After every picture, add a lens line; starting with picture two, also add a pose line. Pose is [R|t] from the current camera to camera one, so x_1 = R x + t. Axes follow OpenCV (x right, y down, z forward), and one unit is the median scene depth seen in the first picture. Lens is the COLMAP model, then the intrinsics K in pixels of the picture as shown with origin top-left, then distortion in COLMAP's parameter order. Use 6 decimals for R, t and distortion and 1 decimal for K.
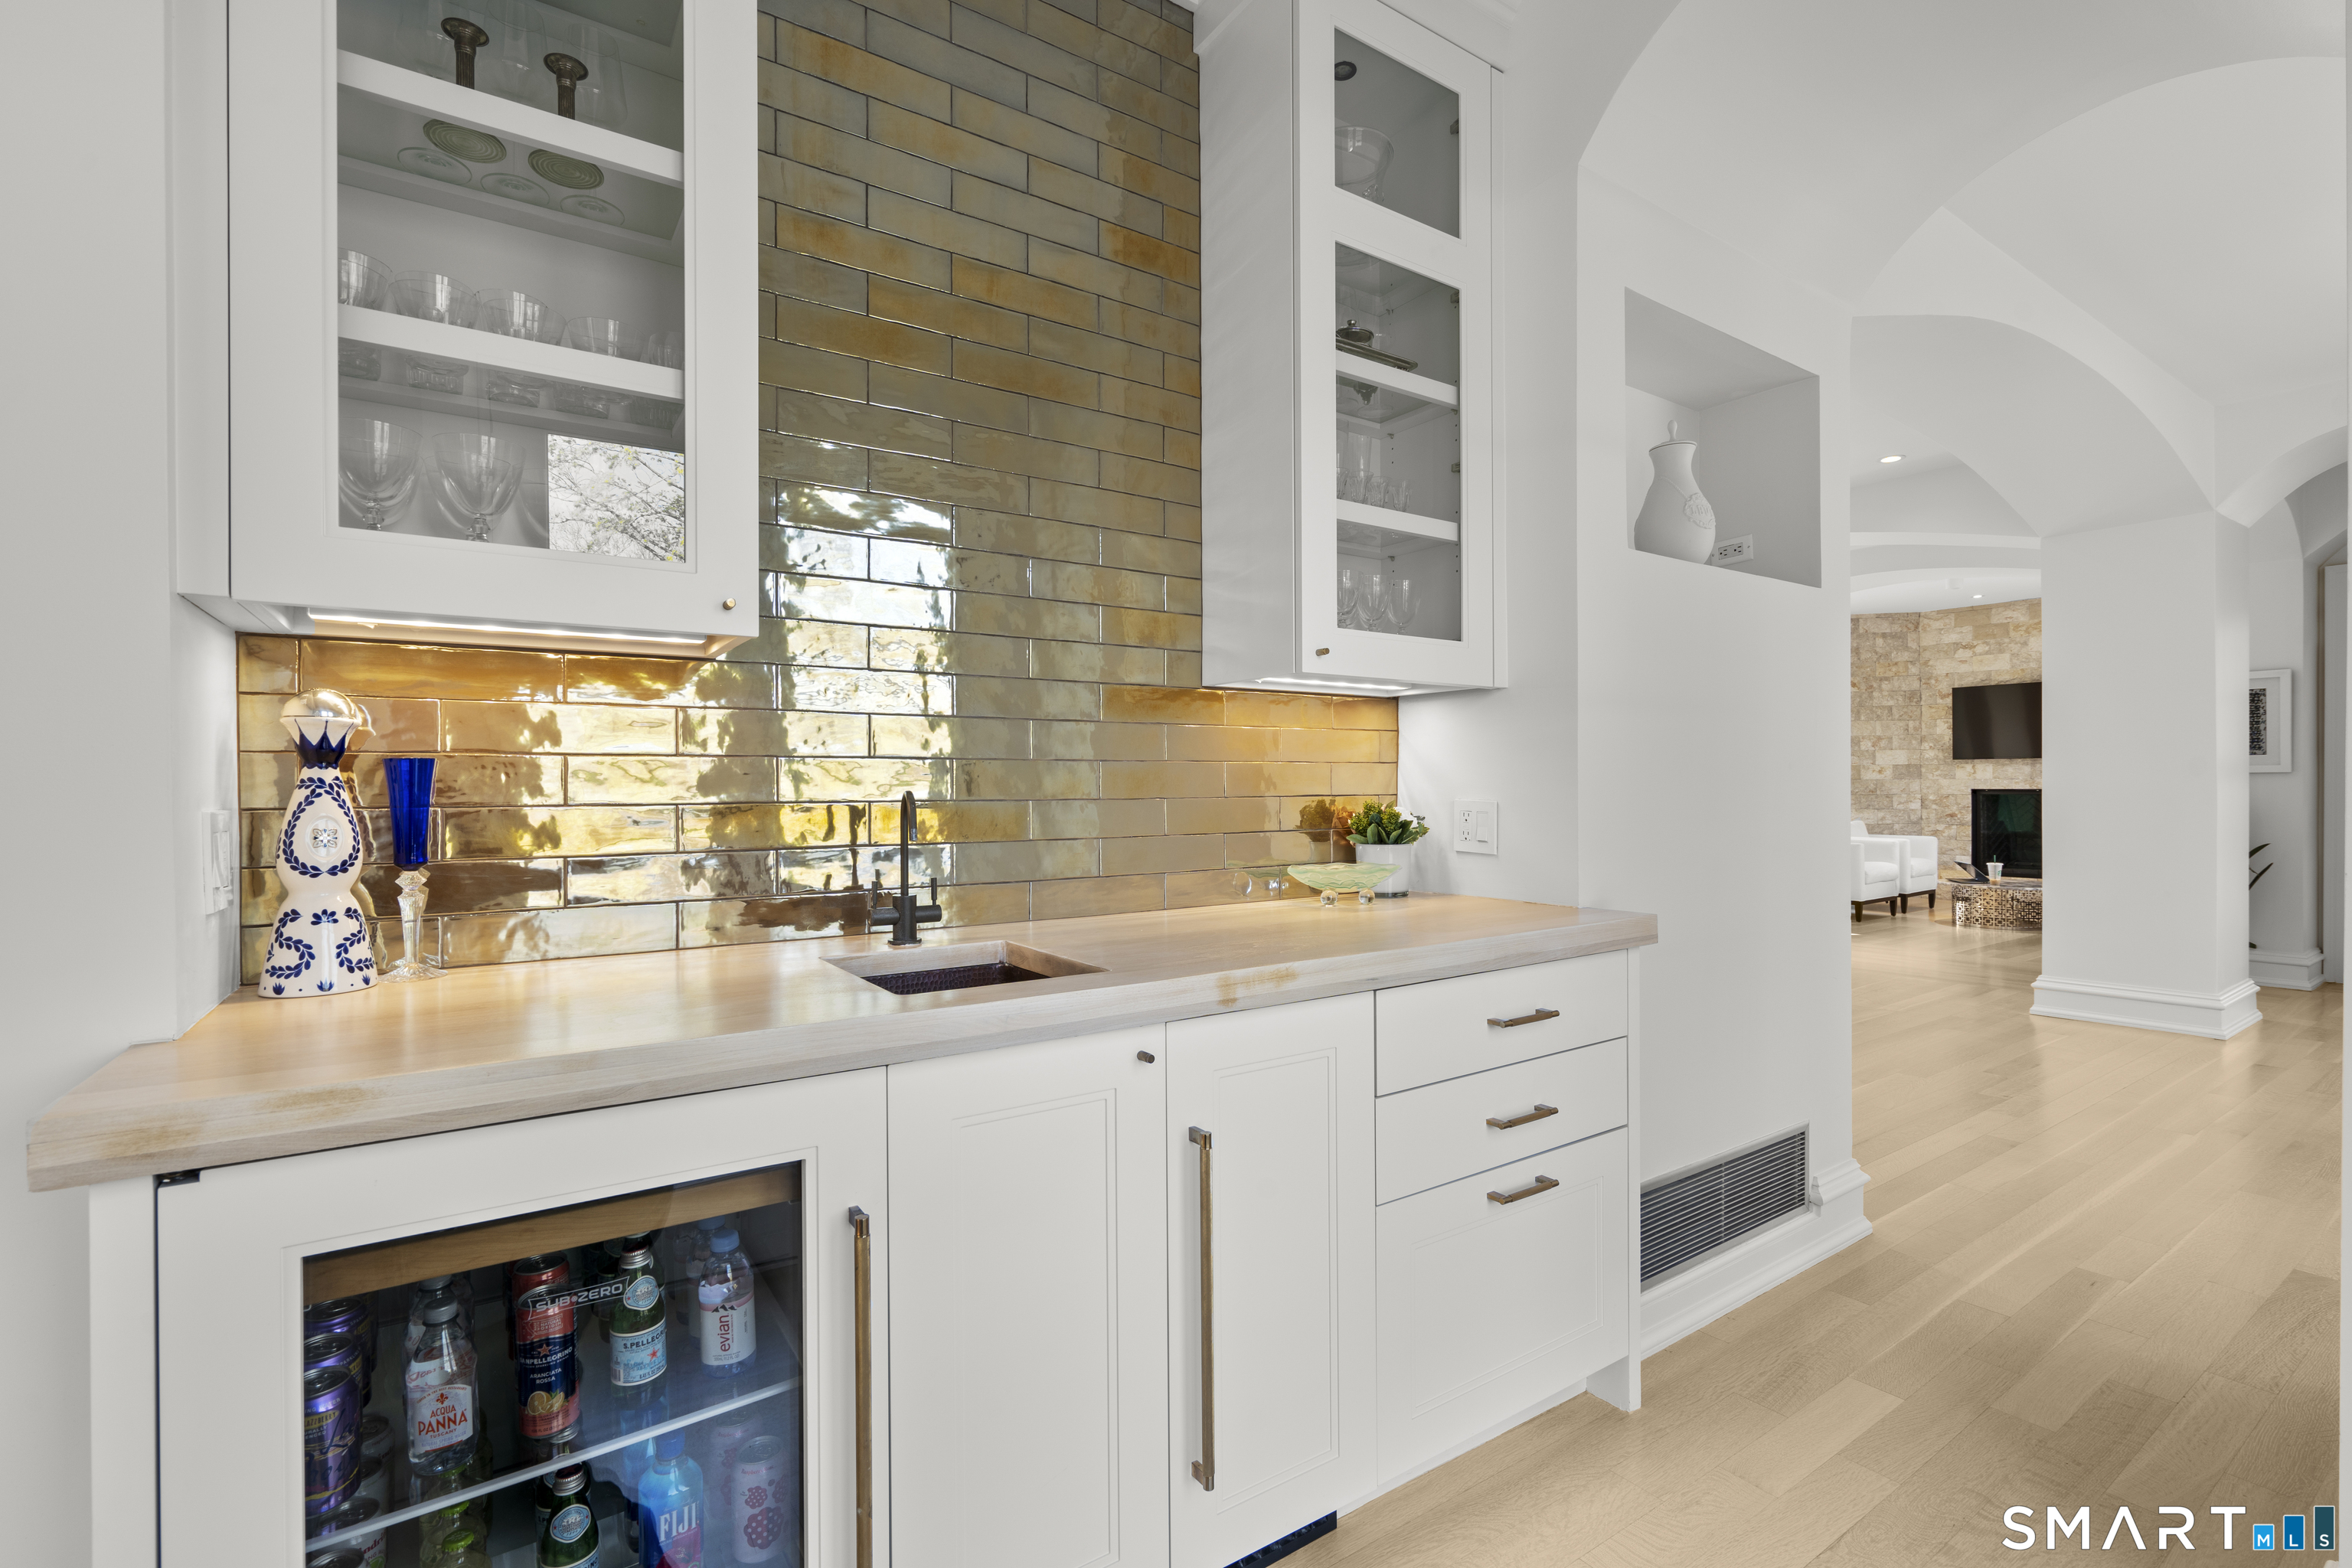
lens RADIAL K [[1059.2, 0, 1171.5], [0, 1059.2, 791.1], [0, 0, 1]] dist [-0.003253, 0.000385]
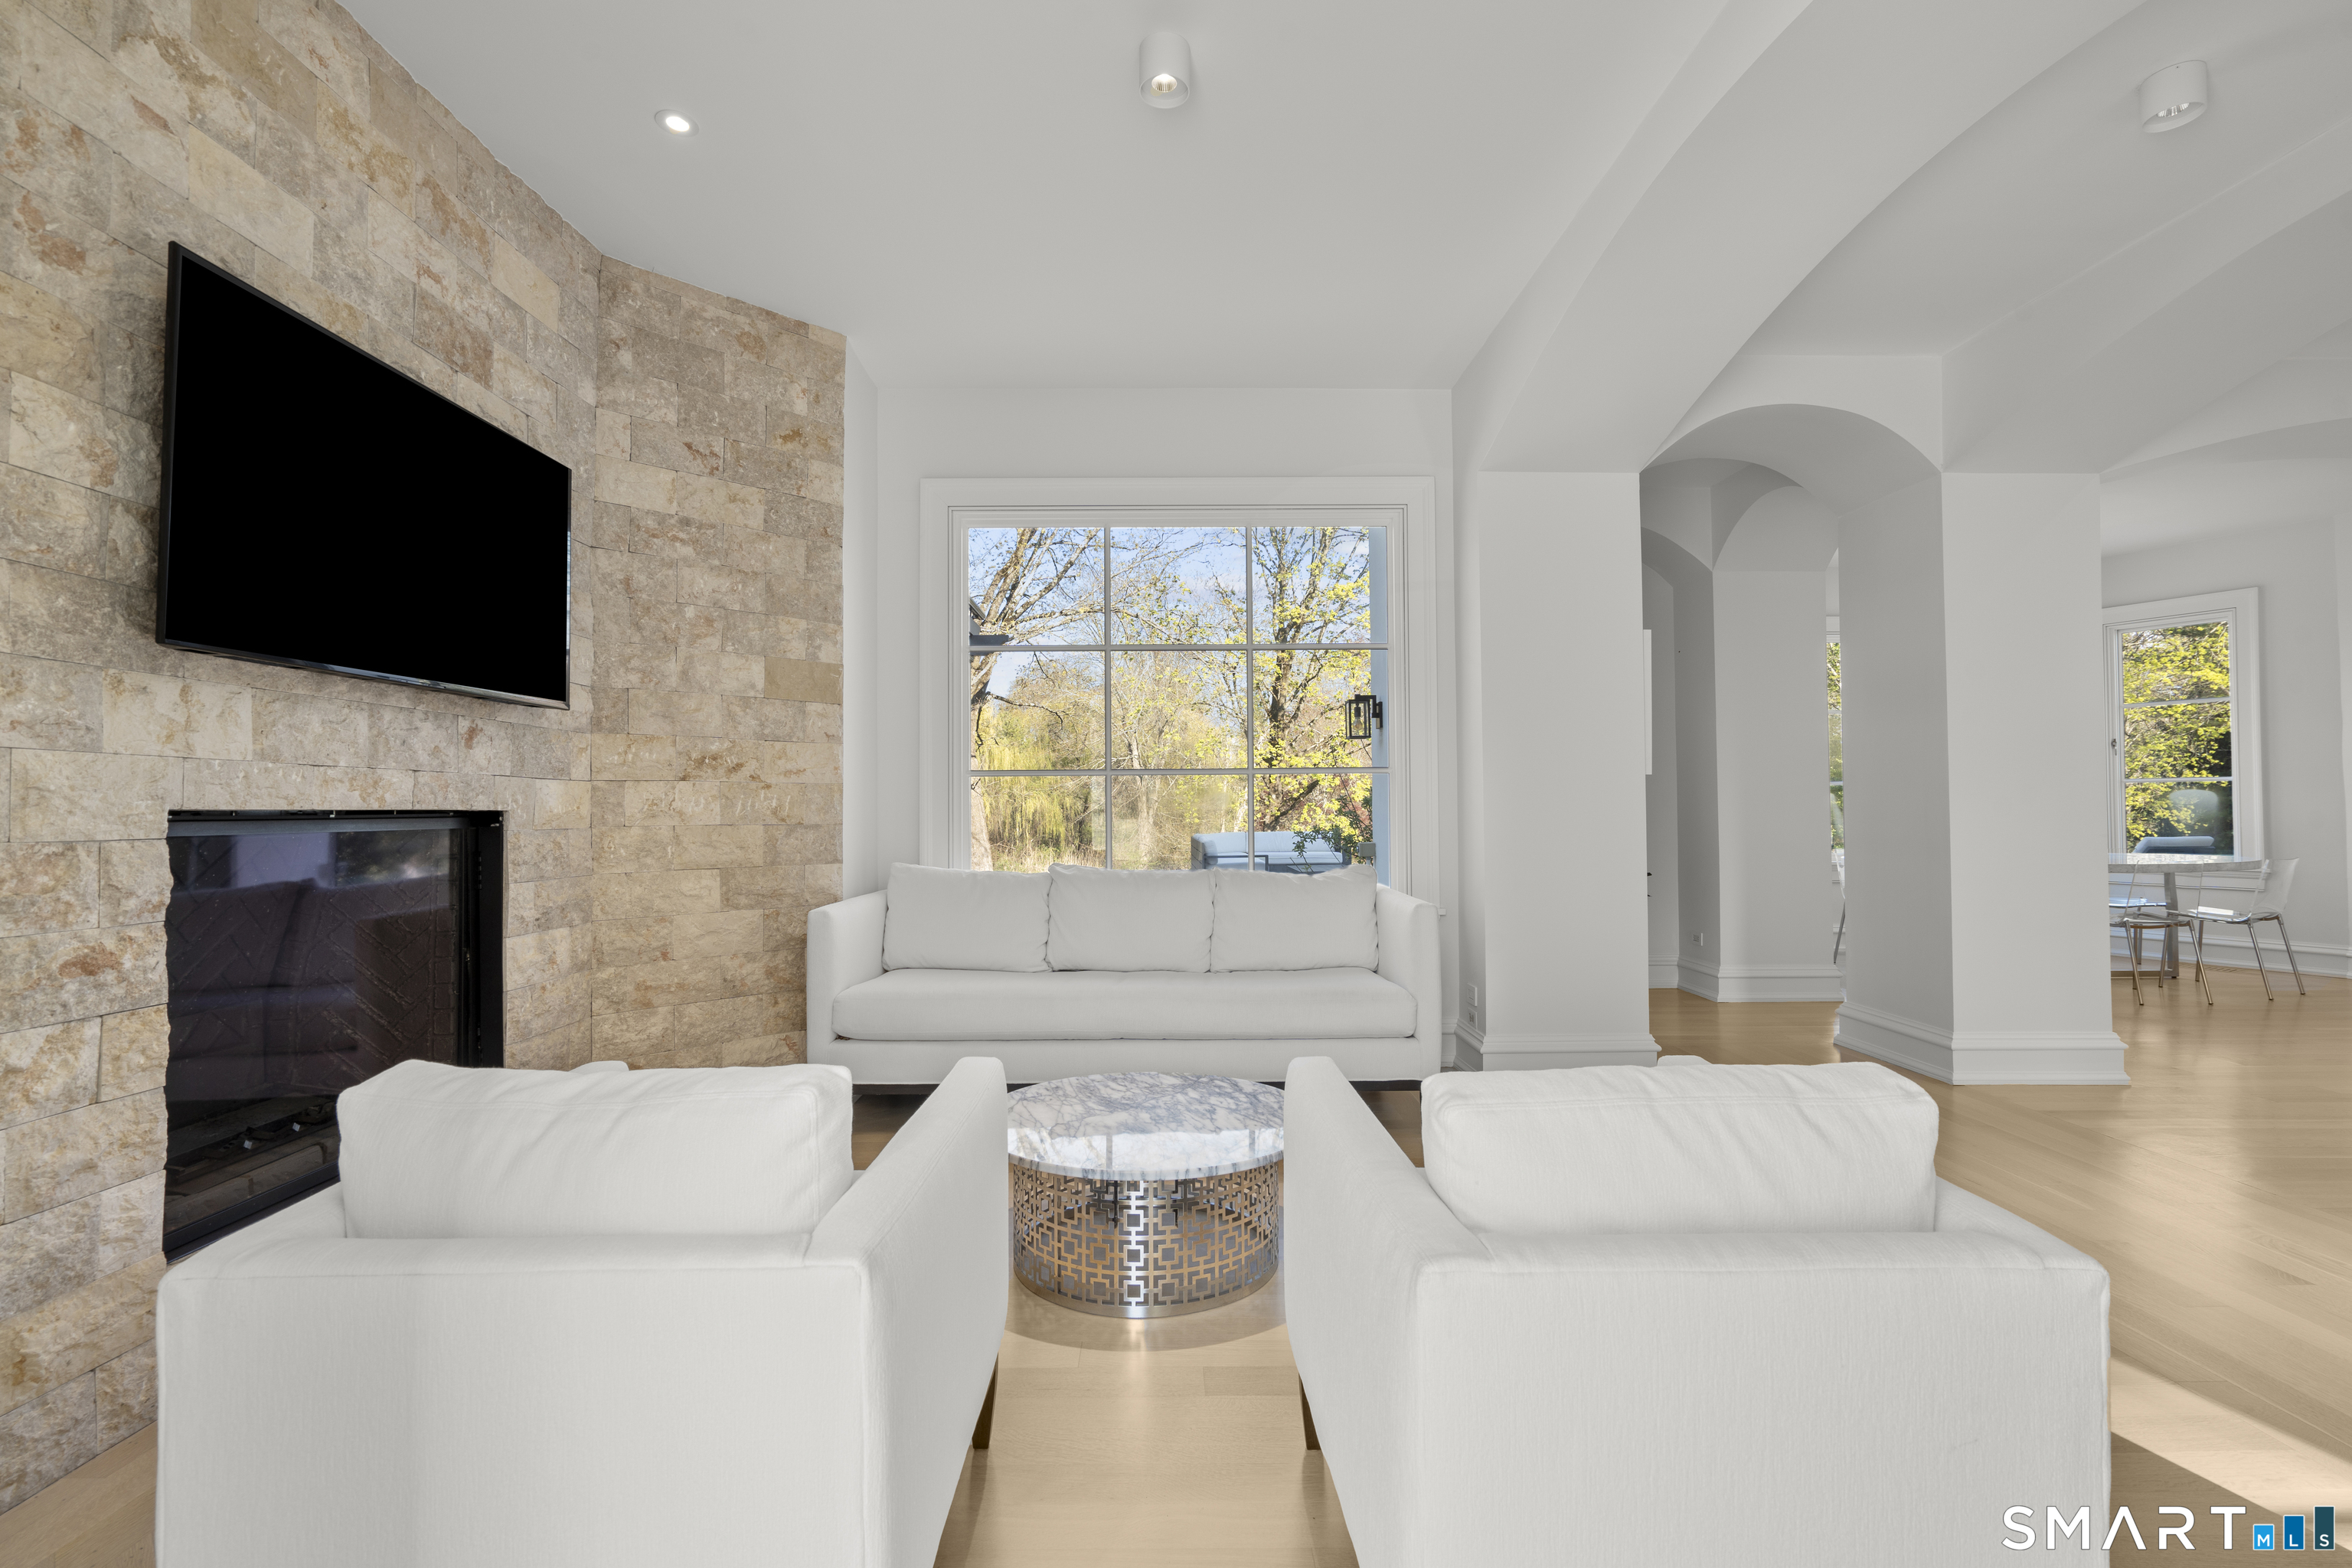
lens RADIAL K [[1059.2, 0, 1171.5], [0, 1059.2, 786.9], [0, 0, 1]] dist [-0.003253, 0.000385]
pose [[-0.833630, 0.018973, 0.551998, 0.493542], [0.007149, 0.999697, -0.023565, -0.000419], [-0.552277, -0.015698, -0.833513, 1.036500]]
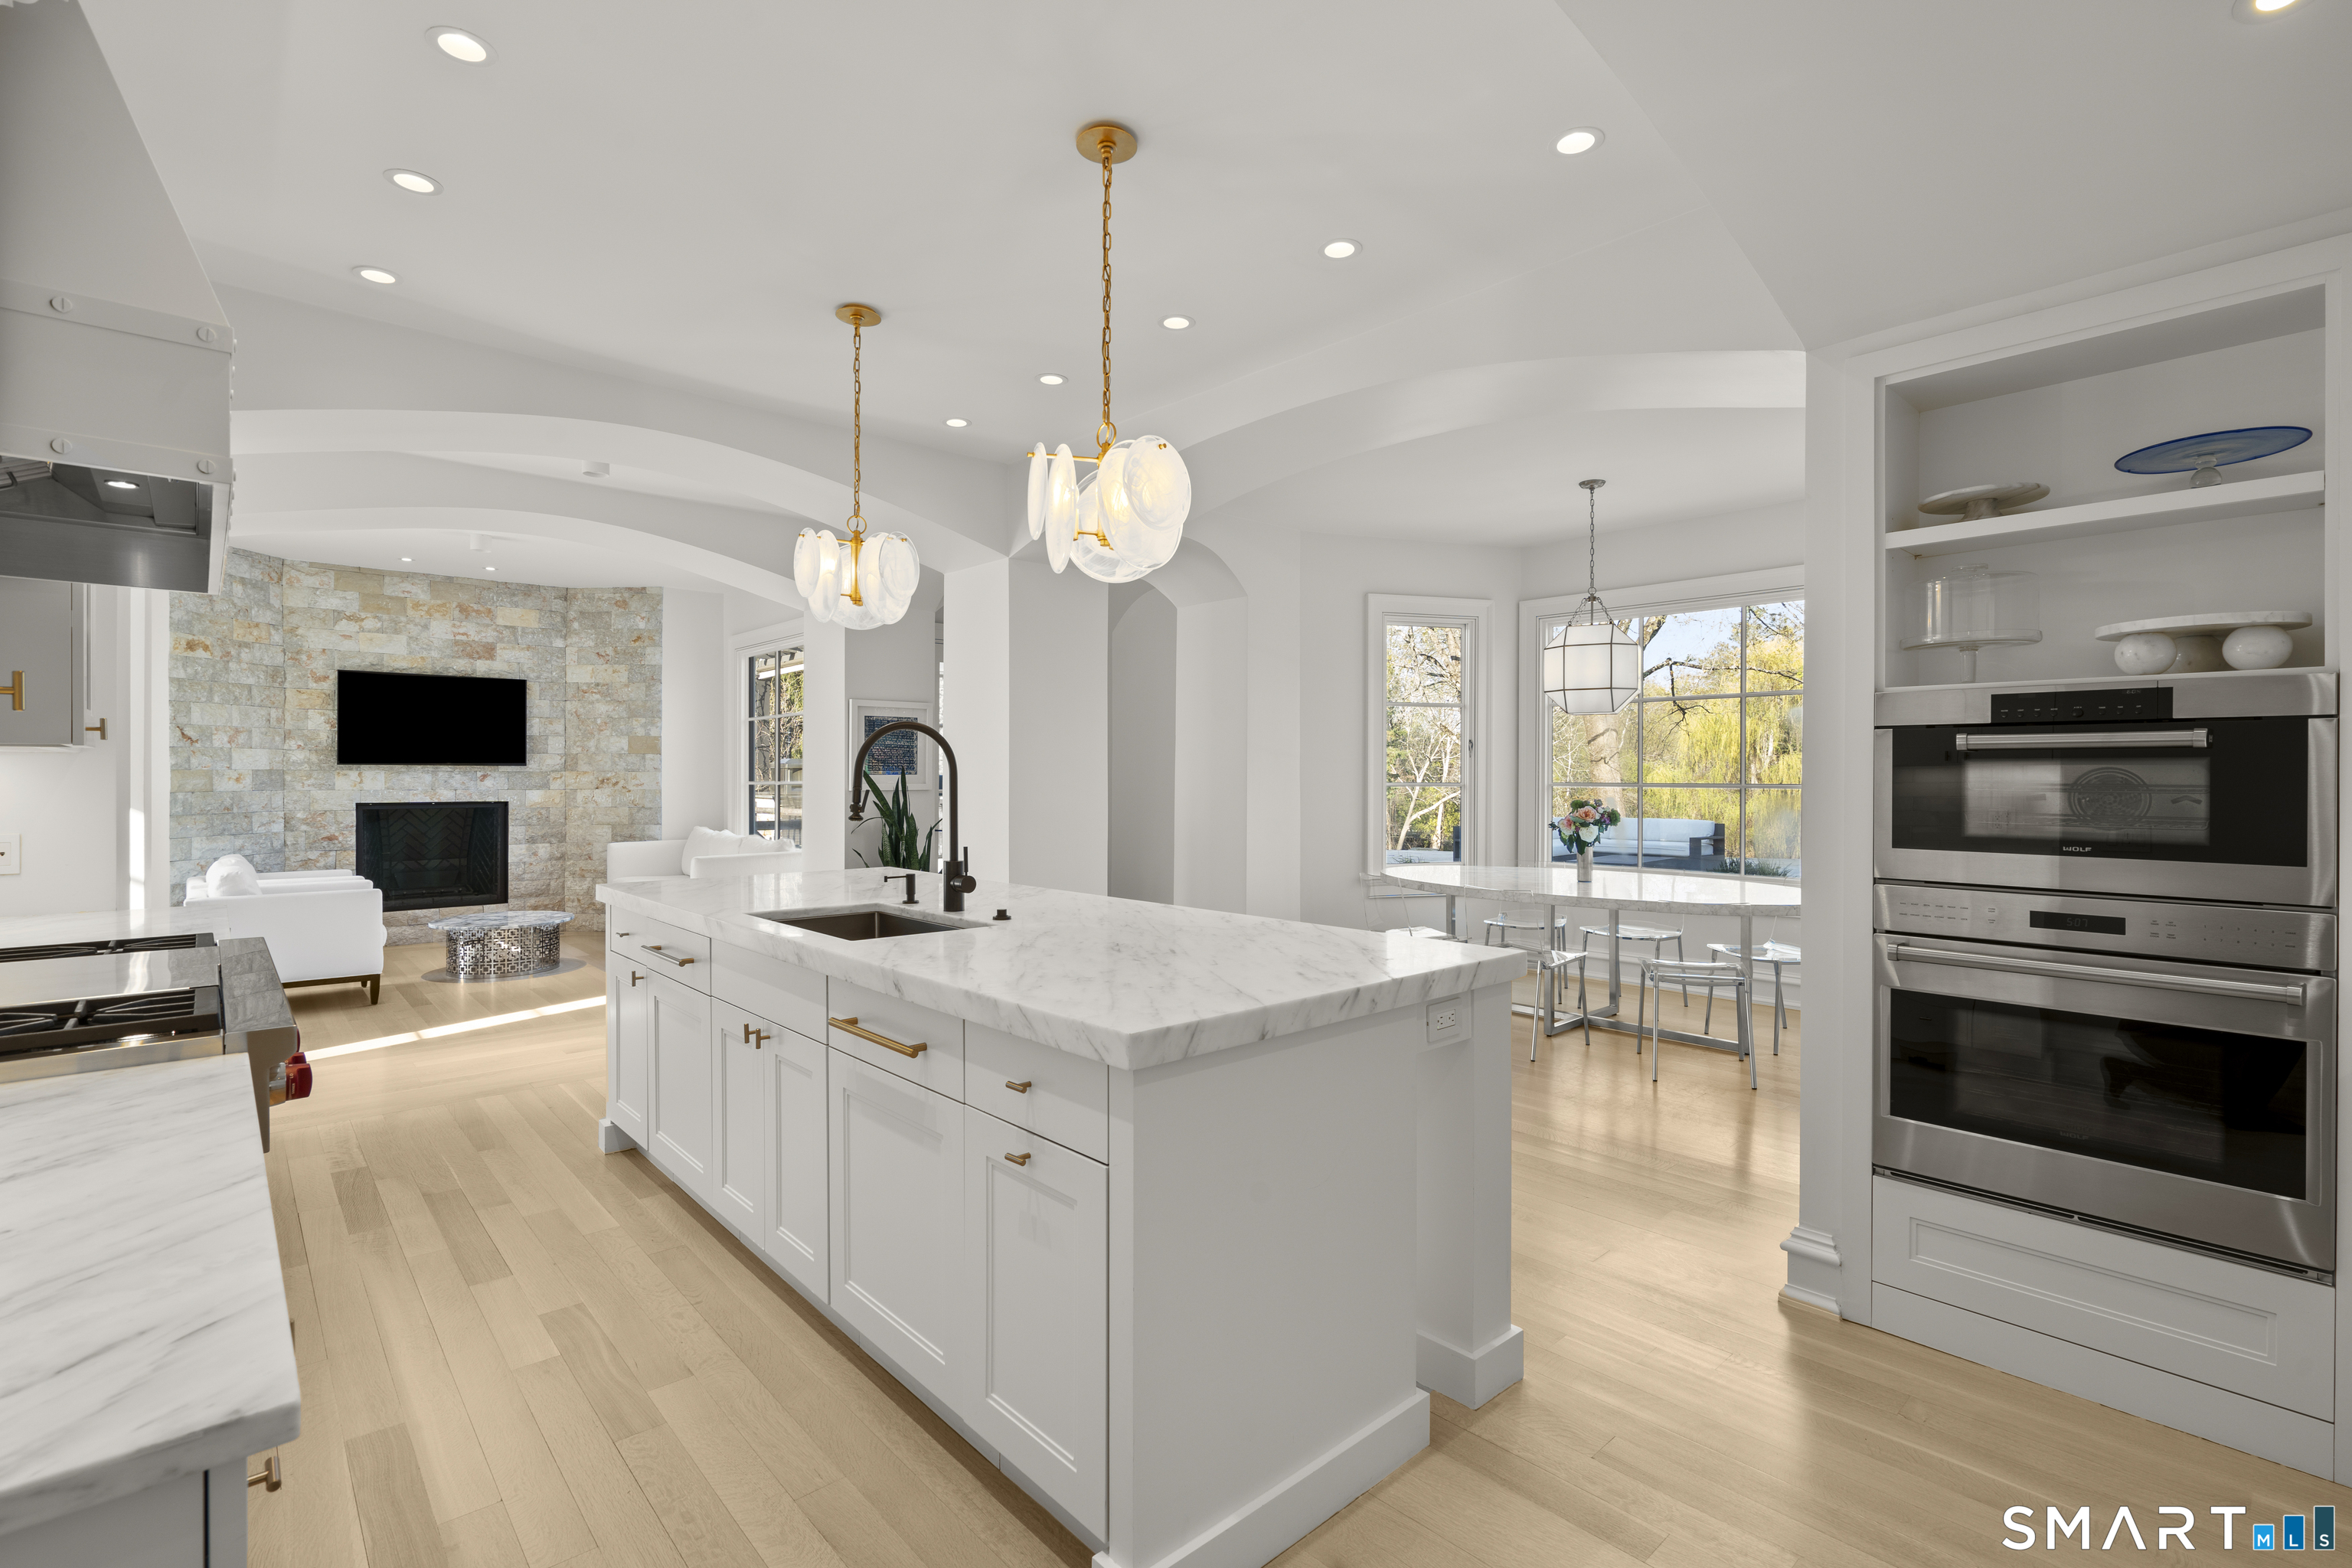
lens RADIAL K [[1059.2, 0, 1151.5], [0, 1059.2, 775.5], [0, 0, 1]] dist [-0.003253, 0.000385]
pose [[-0.124416, 0.002640, 0.992227, -0.081091], [-0.001747, 0.999994, -0.002880, -0.020519], [-0.992229, -0.002092, -0.124411, 0.508768]]
